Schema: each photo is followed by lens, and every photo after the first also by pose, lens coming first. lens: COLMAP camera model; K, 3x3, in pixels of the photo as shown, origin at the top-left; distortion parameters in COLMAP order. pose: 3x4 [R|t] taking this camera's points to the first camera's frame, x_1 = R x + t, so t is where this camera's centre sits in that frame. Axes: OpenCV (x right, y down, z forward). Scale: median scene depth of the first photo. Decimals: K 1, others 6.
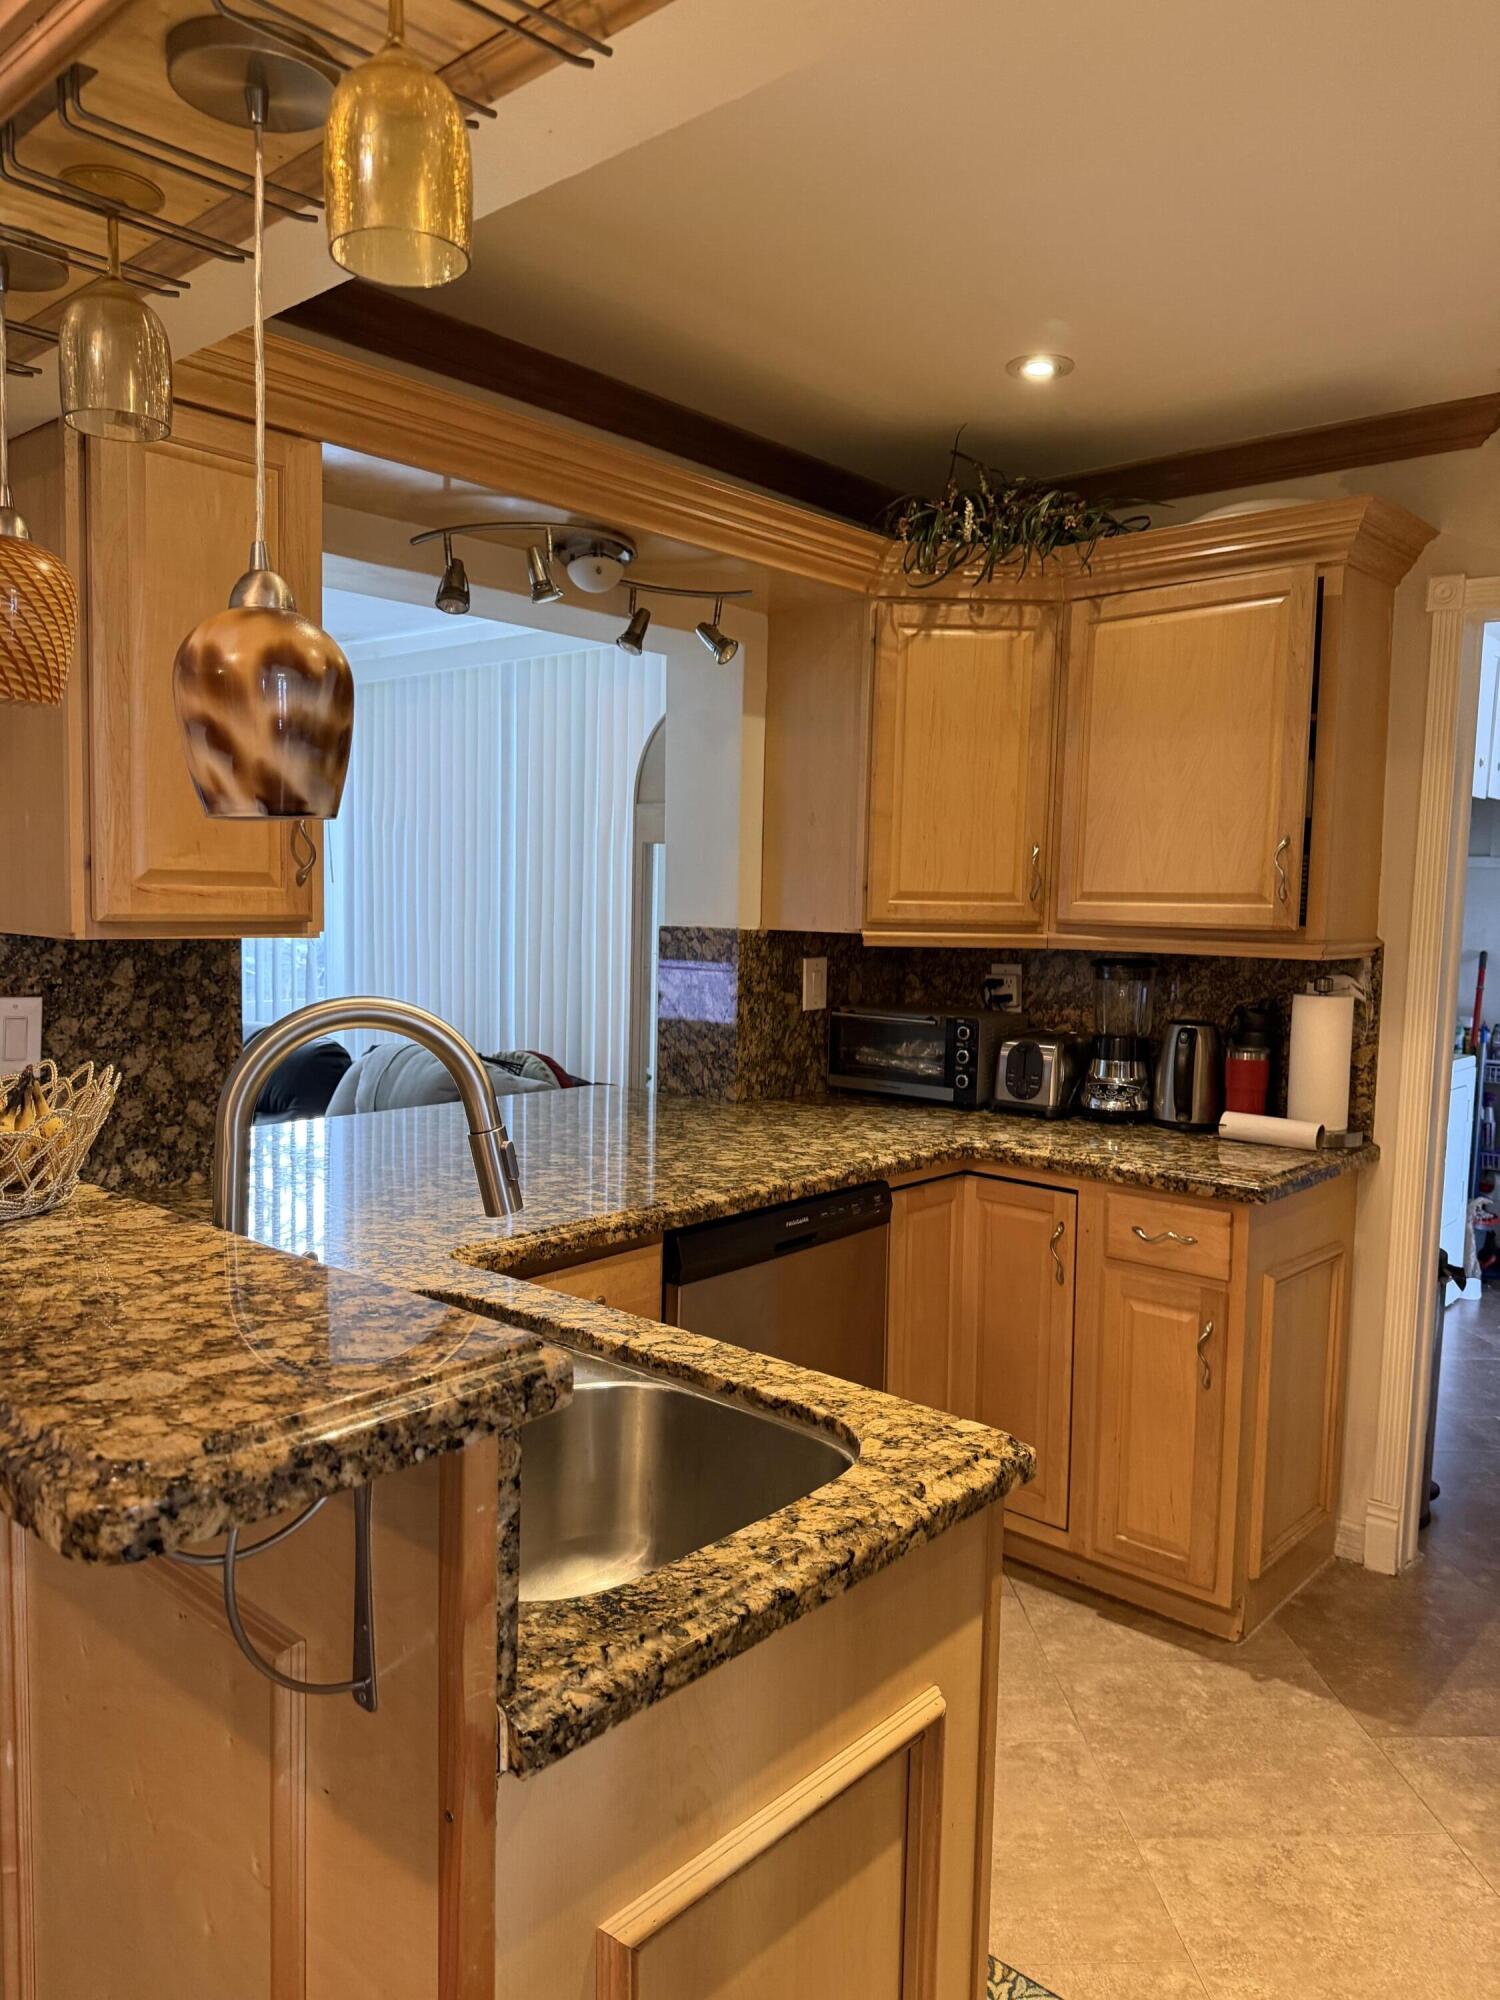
lens RADIAL K [[1385.6, 0, 750.4], [0, 1385.6, 988.7], [0, 0, 1]] dist [0.169550, -0.330469]
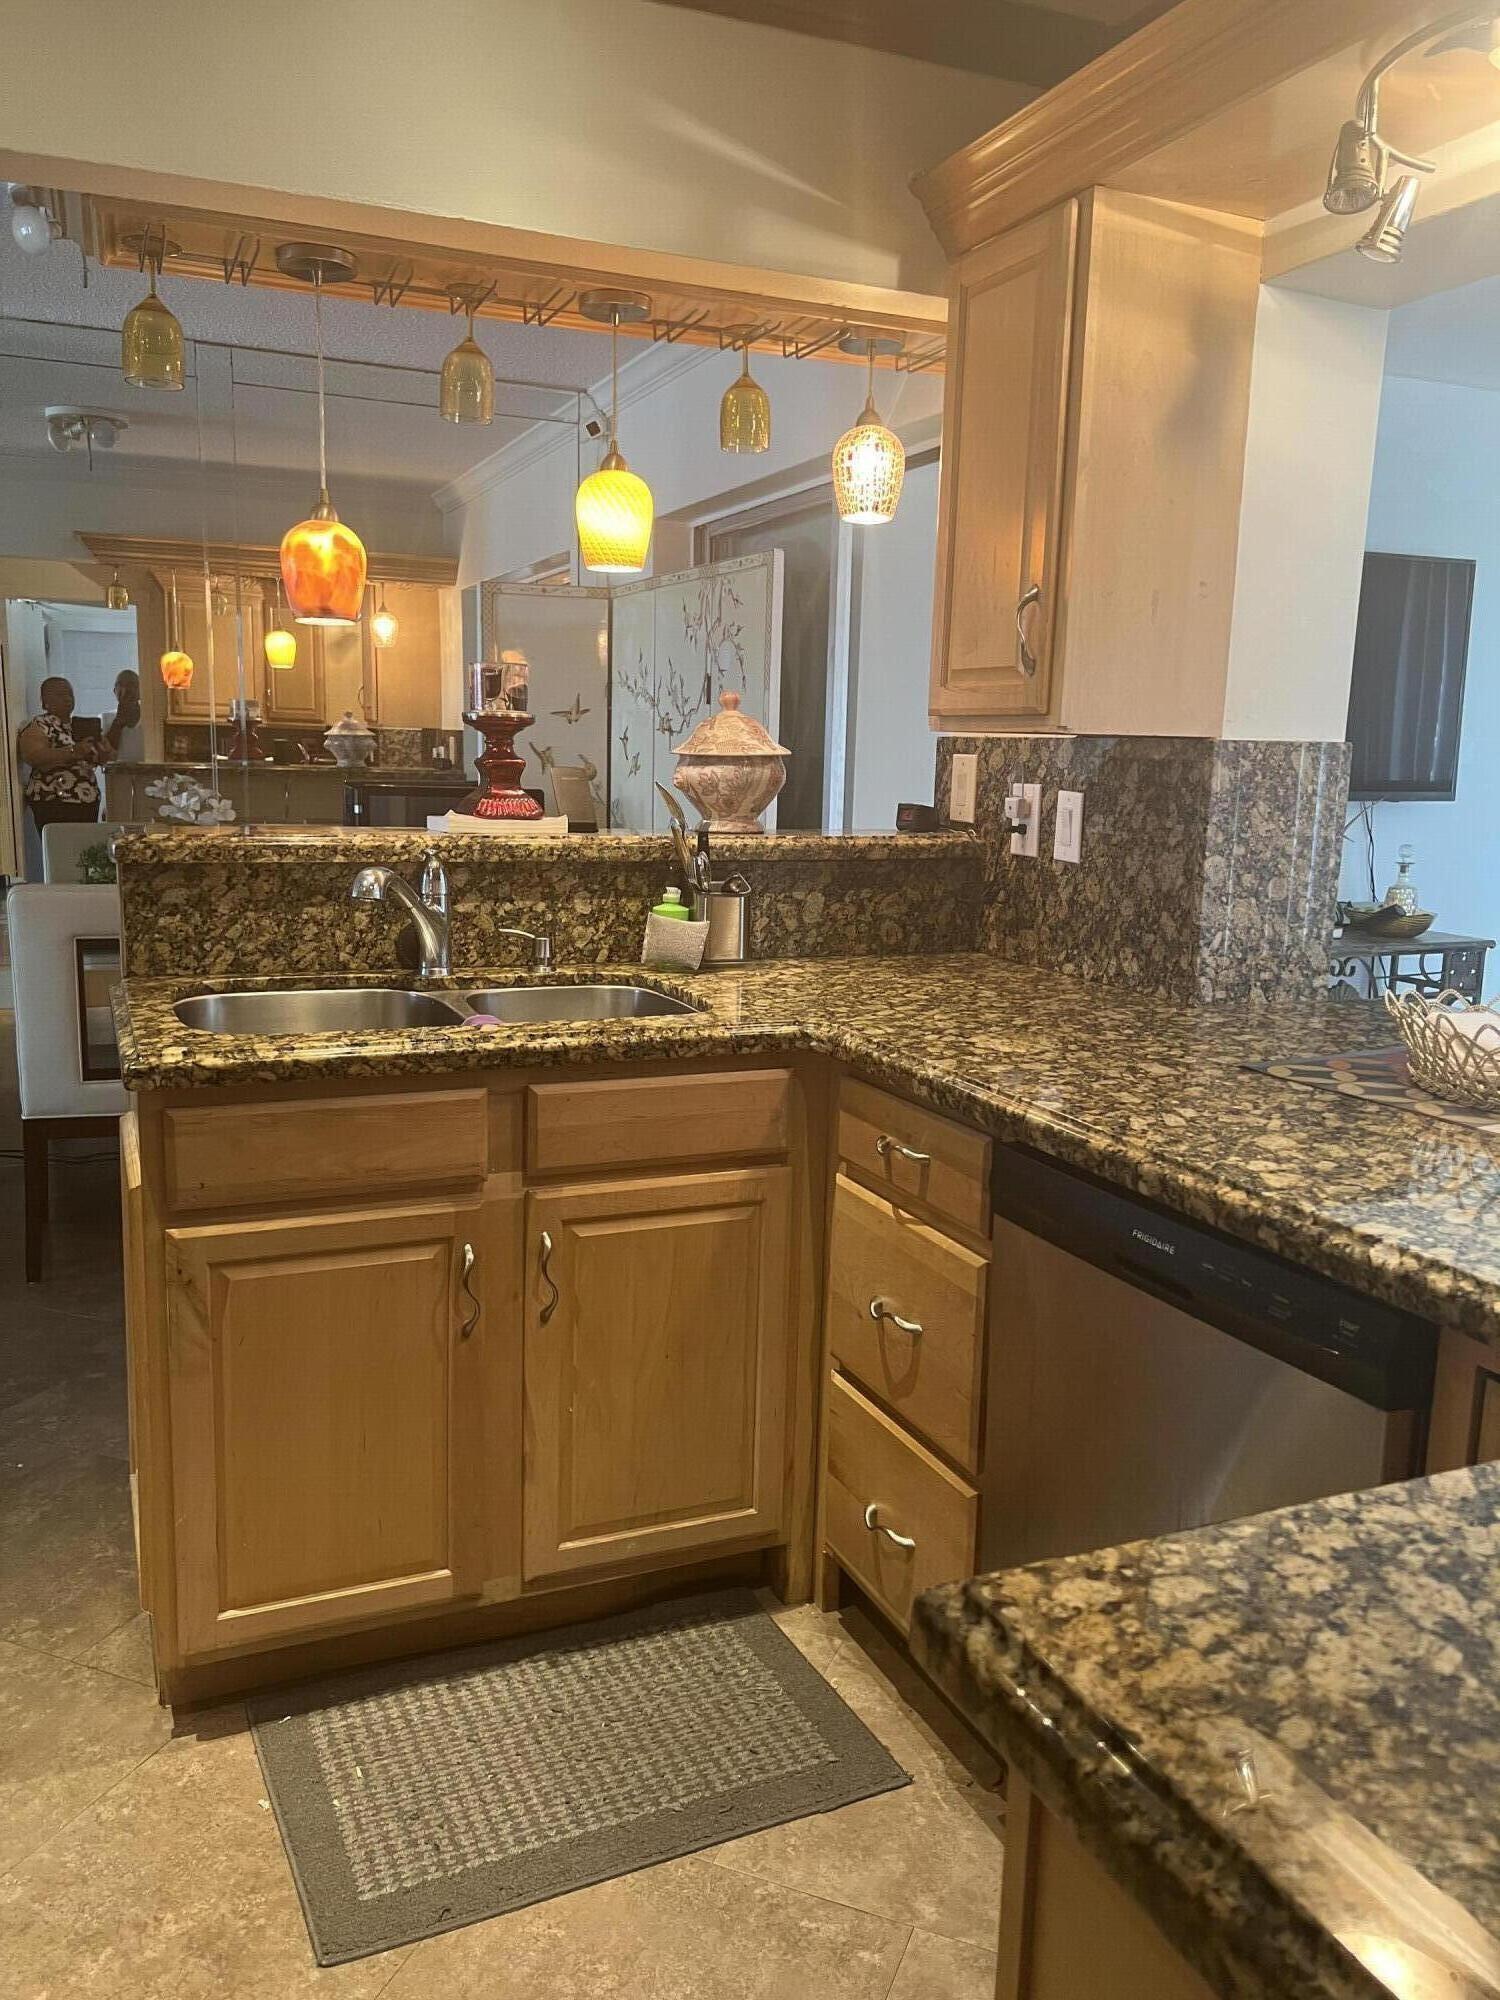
lens RADIAL K [[1500.0, 0, 750.0], [0, 1500.0, 1000.0], [0, 0, 1]] dist [0.039975, -0.065401]
pose [[-0.425450, 0.112603, -0.897949, 0.657618], [-0.105243, 0.979340, 0.172674, -0.010639], [0.898841, 0.167967, -0.404810, 1.149147]]
